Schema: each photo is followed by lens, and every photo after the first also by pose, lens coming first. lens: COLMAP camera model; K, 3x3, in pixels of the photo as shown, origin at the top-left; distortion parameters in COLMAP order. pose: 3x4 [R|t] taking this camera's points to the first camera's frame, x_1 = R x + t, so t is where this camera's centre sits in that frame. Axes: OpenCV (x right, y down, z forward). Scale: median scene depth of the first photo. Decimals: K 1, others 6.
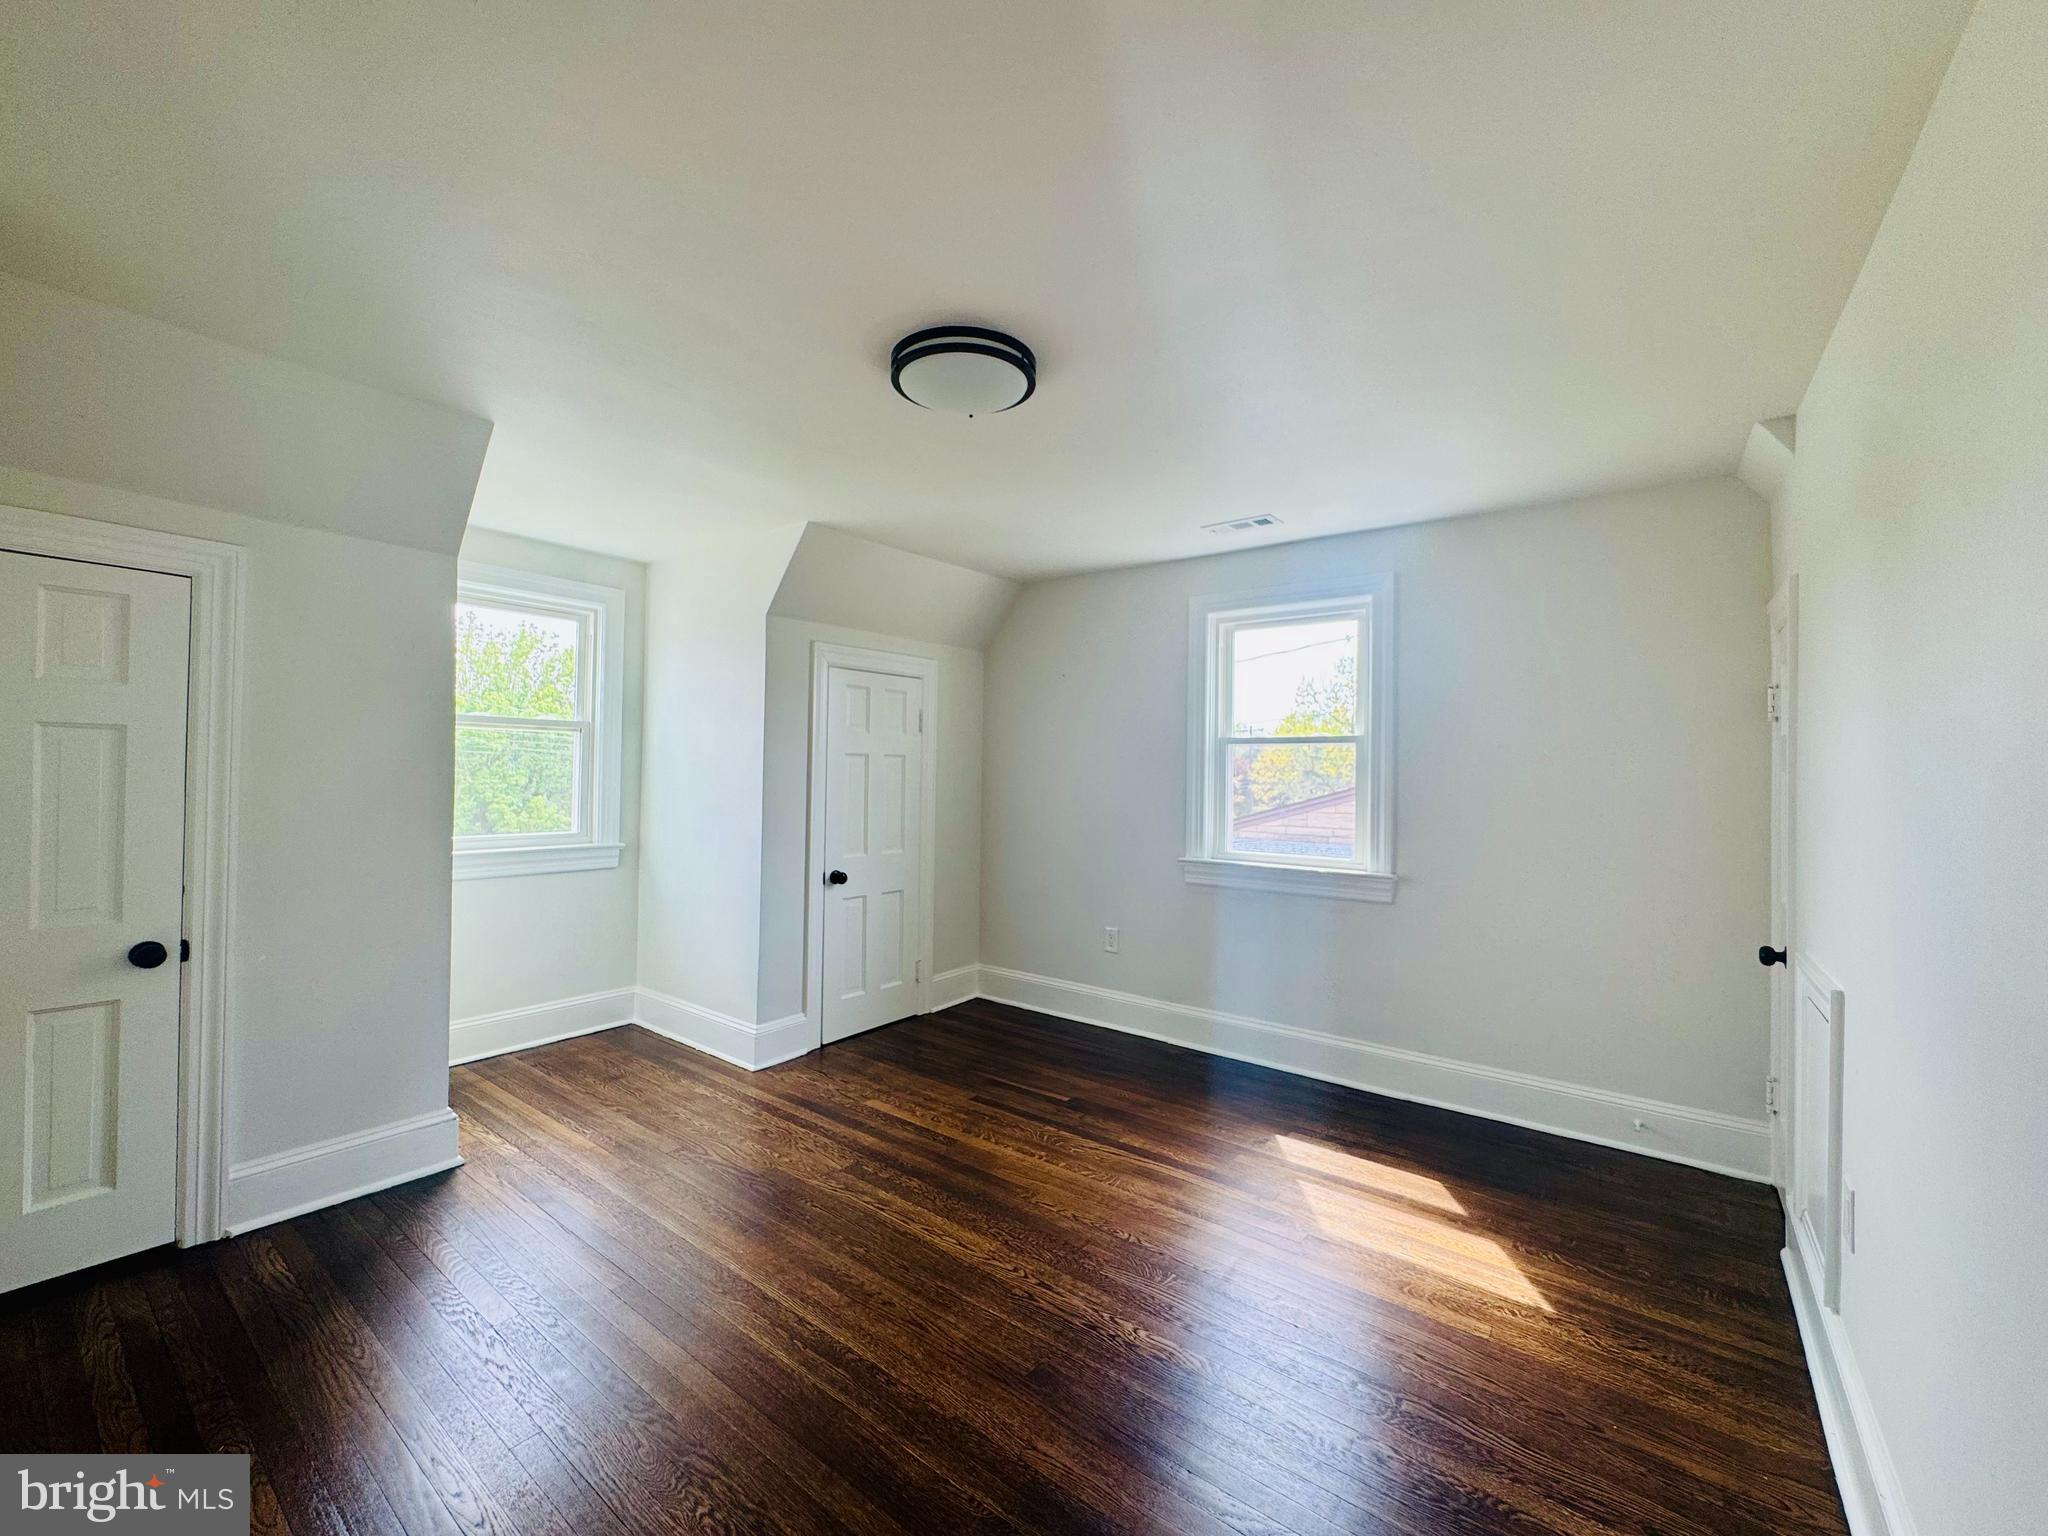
lens RADIAL K [[820.6, 0, 1024.0], [0, 820.6, 768.0], [0, 0, 1]] dist [-0.002186, 0.000399]
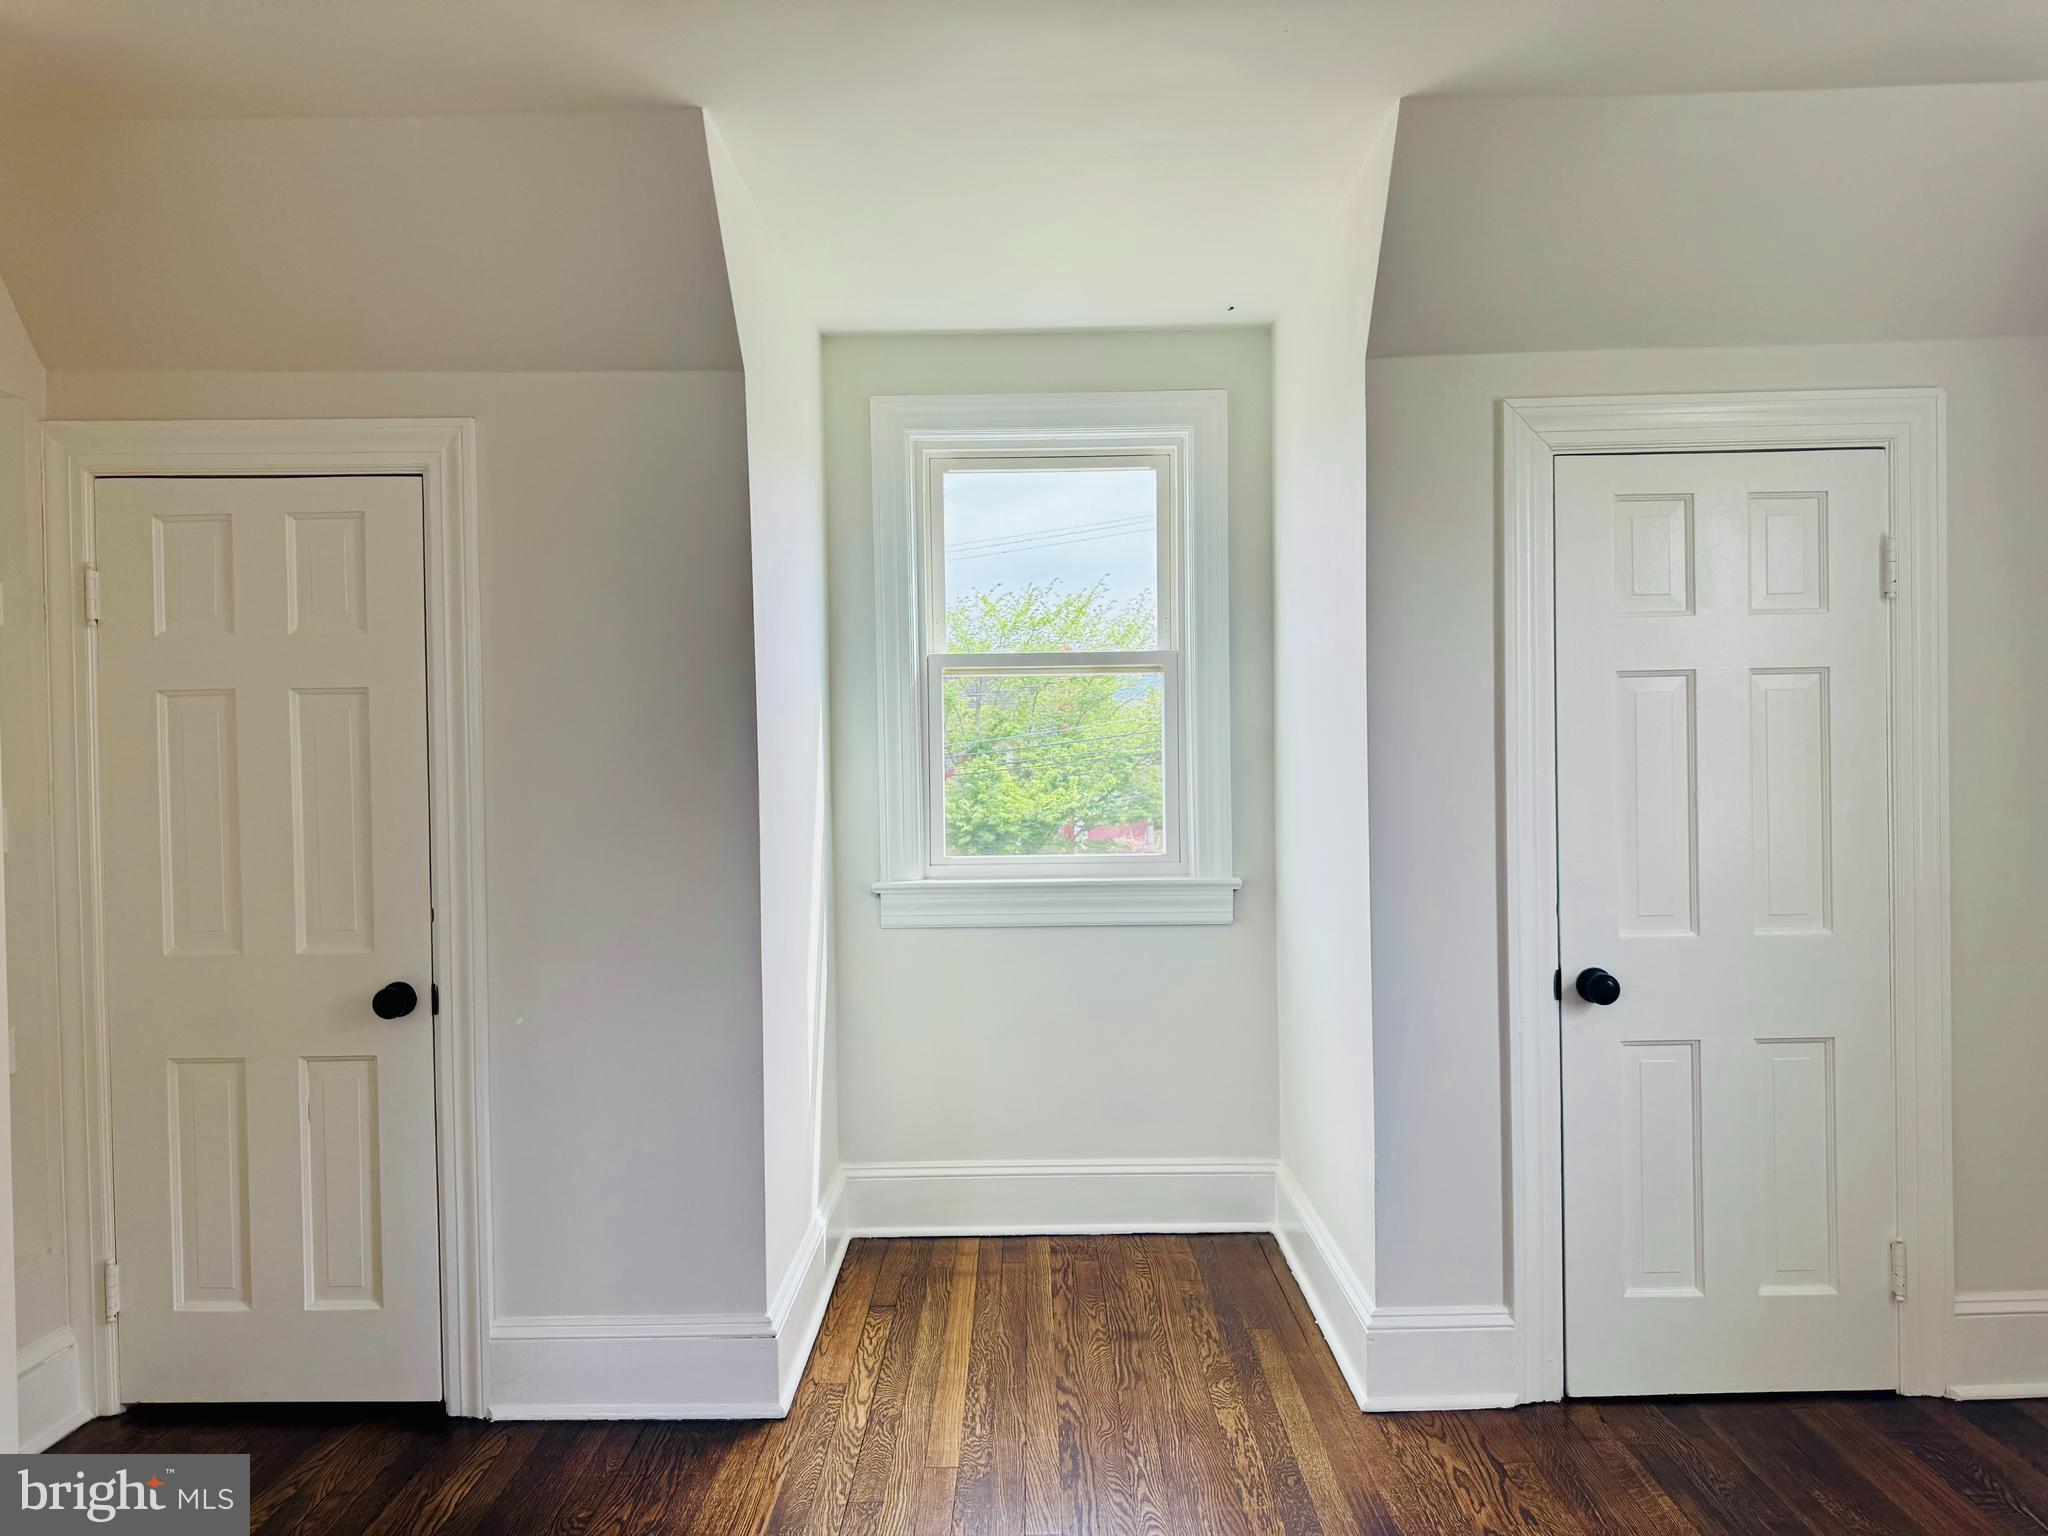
lens RADIAL K [[1444.4, 0, 1043.4], [0, 1444.4, 776.0], [0, 0, 1]] dist [0.001586, -0.004458]
pose [[0.604663, -0.018163, -0.796274, 0.185577], [0.029759, 0.999557, -0.000203, 0.027180], [0.795925, -0.023574, 0.604936, 0.407327]]
